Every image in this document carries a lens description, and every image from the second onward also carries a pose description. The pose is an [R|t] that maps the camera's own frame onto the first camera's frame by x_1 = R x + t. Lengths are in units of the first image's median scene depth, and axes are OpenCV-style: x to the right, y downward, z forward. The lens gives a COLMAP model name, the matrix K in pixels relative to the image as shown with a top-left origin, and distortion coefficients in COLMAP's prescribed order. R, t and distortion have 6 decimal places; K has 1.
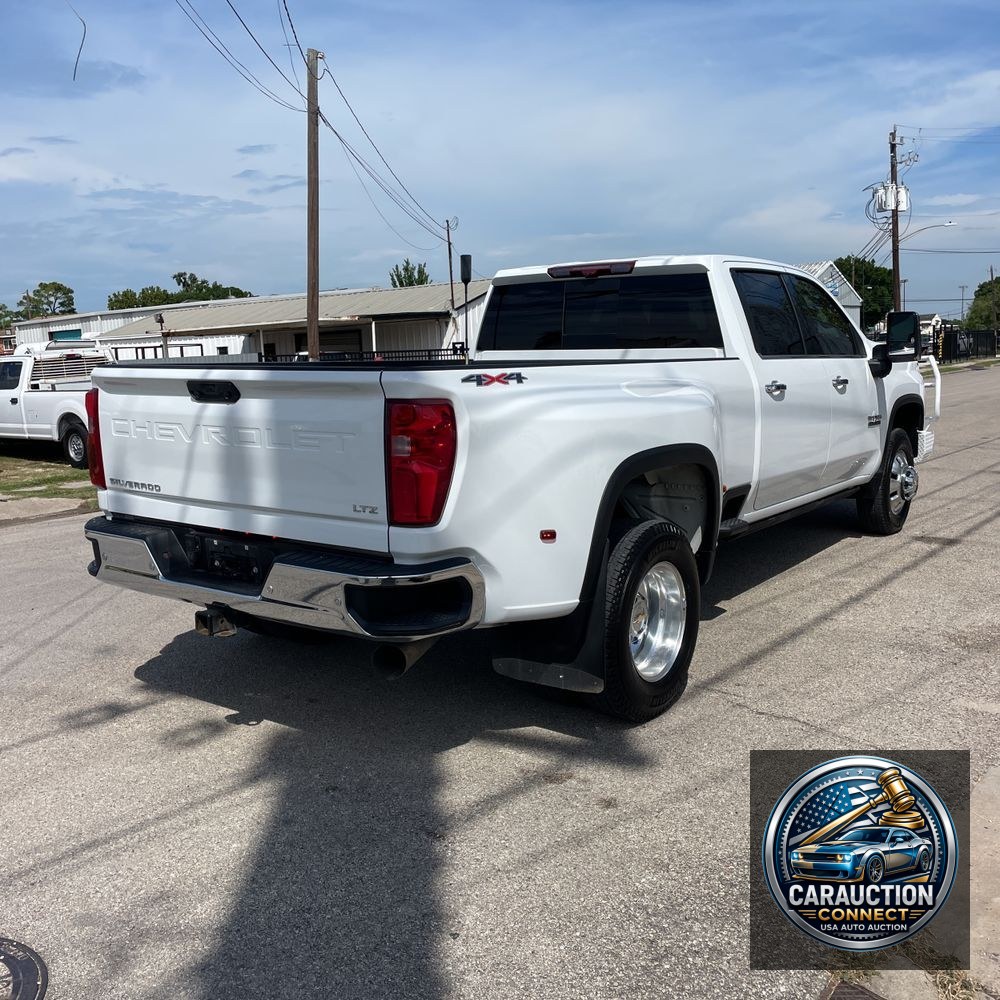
lens RADIAL K [[1022.1, 0, 493.1], [0, 1022.1, 502.2], [0, 0, 1]] dist [0.033581, 0.000000]
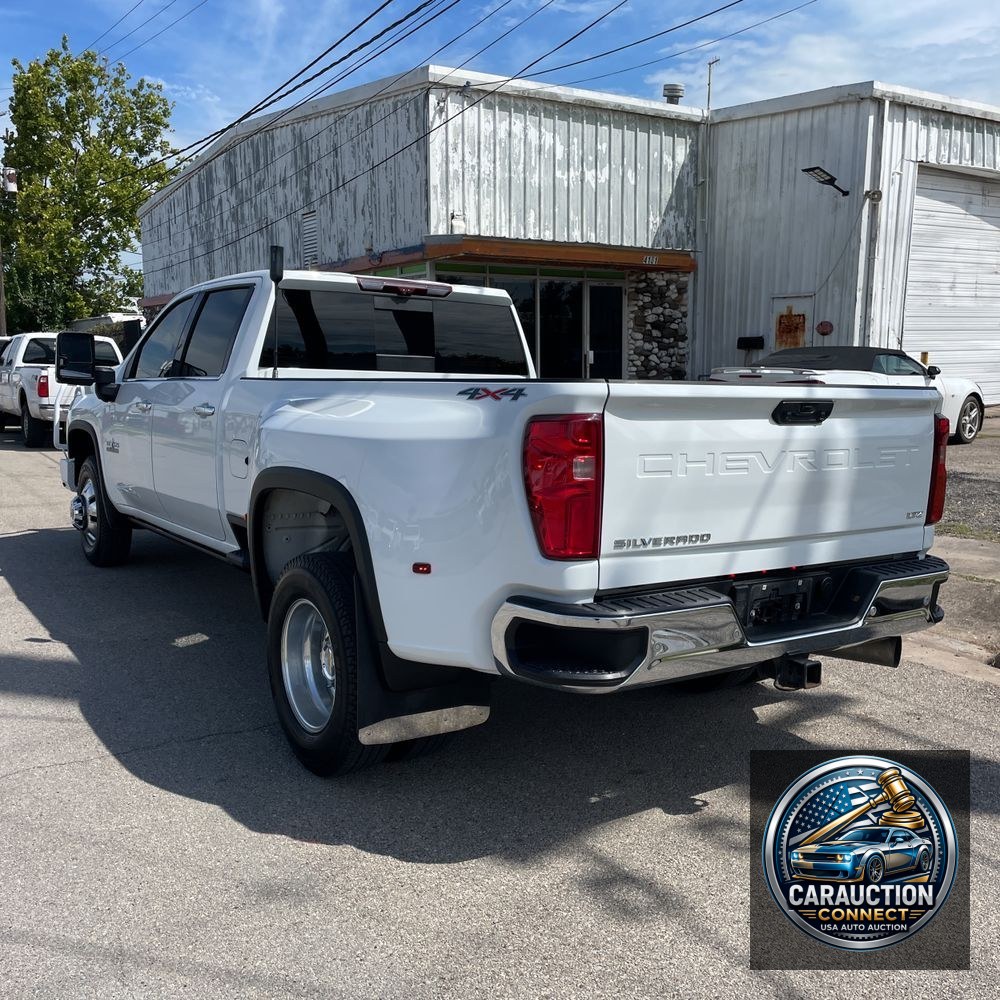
lens RADIAL K [[1022.1, 0, 503.0], [0, 1022.1, 505.7], [0, 0, 1]] dist [0.033581, 0.000000]
pose [[0.314735, -0.090900, 0.944817, -0.718615], [0.114830, 0.991739, 0.057162, -0.064916], [-0.942208, 0.090503, 0.322573, 0.576536]]
